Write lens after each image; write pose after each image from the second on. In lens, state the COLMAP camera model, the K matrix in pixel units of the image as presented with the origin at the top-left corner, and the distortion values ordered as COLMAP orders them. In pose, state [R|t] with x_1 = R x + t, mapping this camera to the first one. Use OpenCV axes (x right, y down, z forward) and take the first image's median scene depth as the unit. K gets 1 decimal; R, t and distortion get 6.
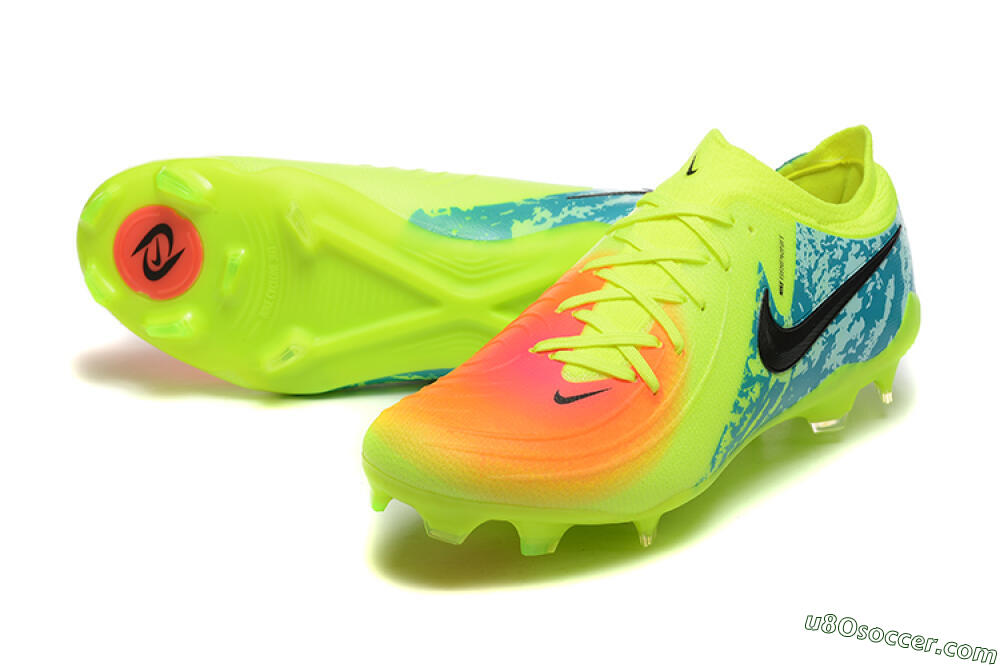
lens RADIAL K [[2681.4, 0, 497.9], [0, 2681.4, 330.7], [0, 0, 1]] dist [-0.007190, 0.000000]
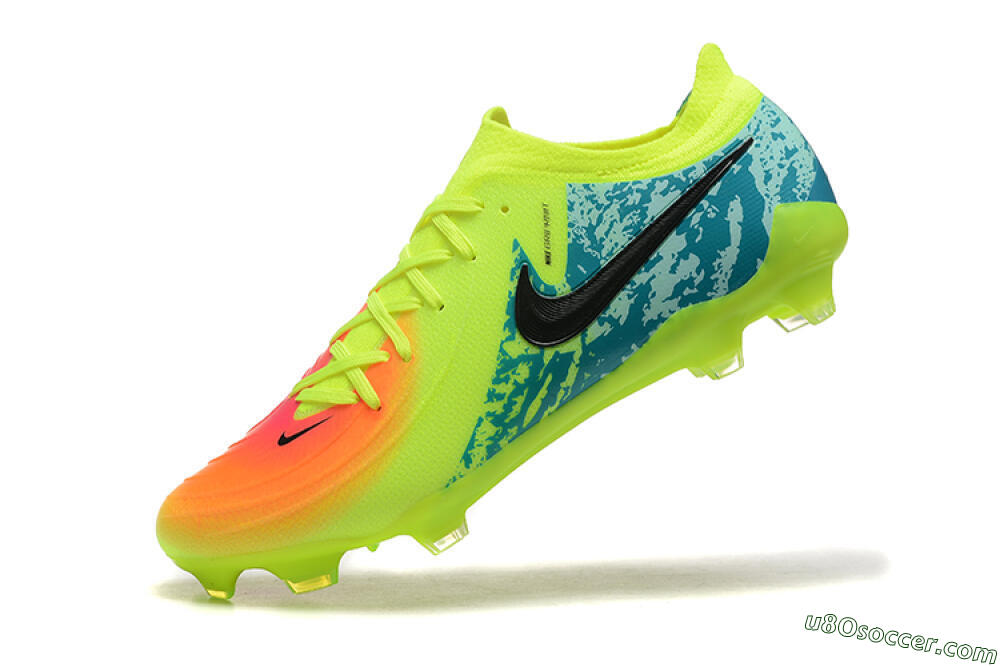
lens RADIAL K [[2681.4, 0, 505.4], [0, 2681.4, 337.4], [0, 0, 1]] dist [-0.007190, 0.000000]
pose [[0.745074, -0.250429, -0.618183, 0.691126], [0.251536, 0.963901, -0.087314, 0.093132], [0.617734, -0.090440, 0.781169, 0.237802]]
